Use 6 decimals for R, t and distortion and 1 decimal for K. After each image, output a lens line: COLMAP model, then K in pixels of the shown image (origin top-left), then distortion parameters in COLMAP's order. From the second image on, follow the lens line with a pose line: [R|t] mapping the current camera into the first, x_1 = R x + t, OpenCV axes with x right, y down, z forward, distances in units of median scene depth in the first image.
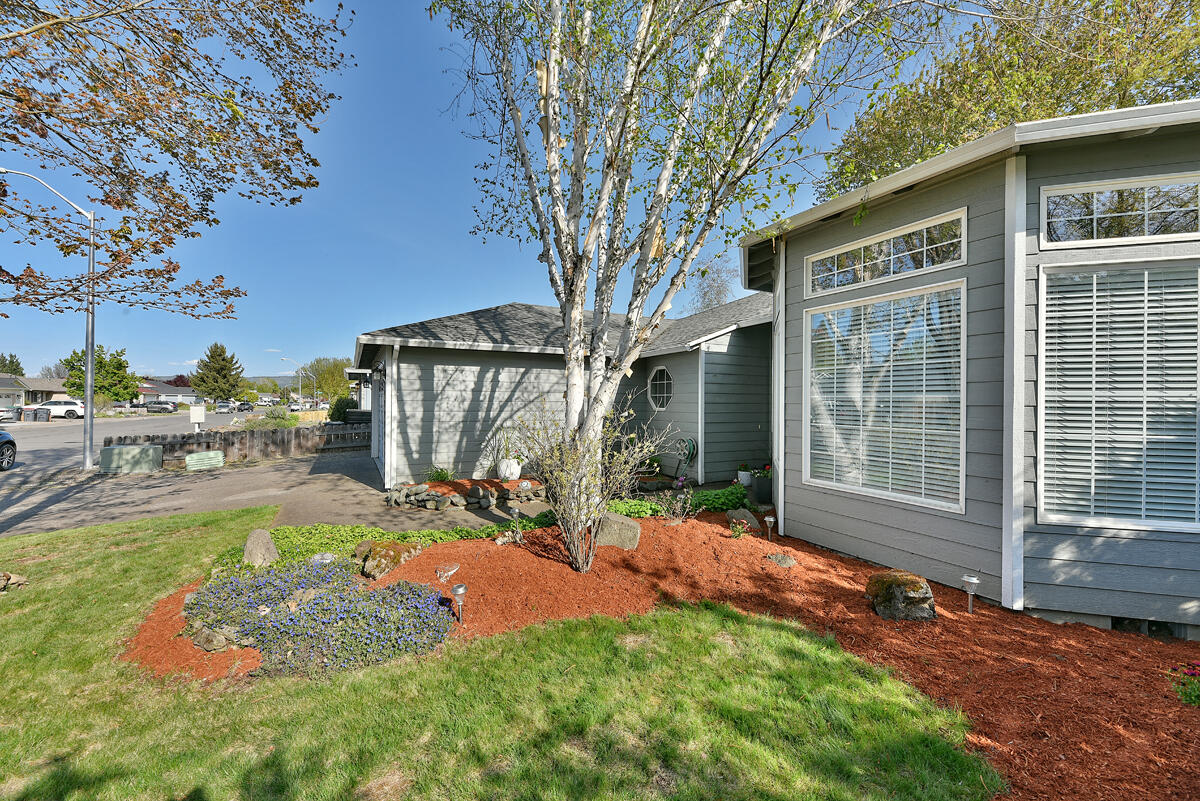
lens RADIAL K [[483.7, 0, 605.0], [0, 483.7, 402.7], [0, 0, 1]] dist [0.000652, -0.003765]
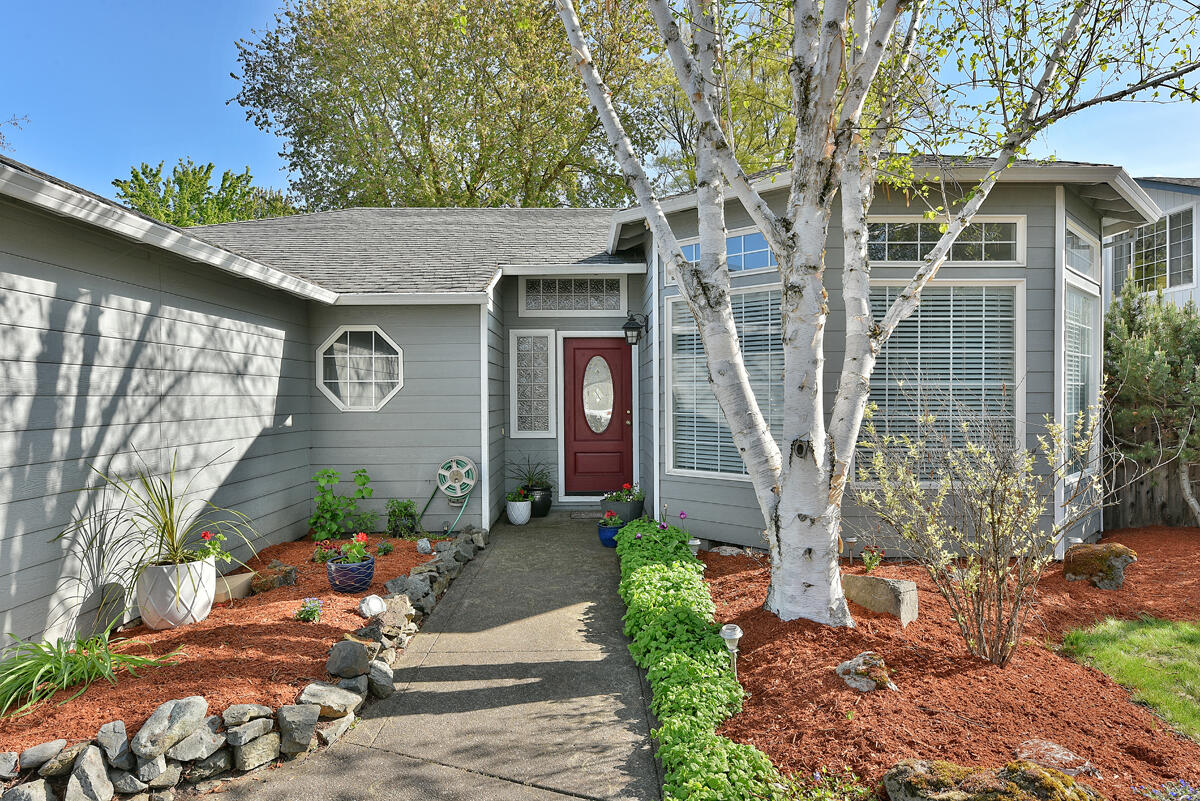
lens RADIAL K [[720.9, 0, 597.8], [0, 720.9, 401.7], [0, 0, 1]] dist [0.010464, 0.001349]
pose [[0.447020, -0.017691, 0.894349, -0.515965], [0.009872, 0.999841, 0.014843, -0.003743], [-0.894469, 0.002194, 0.447124, 0.491675]]
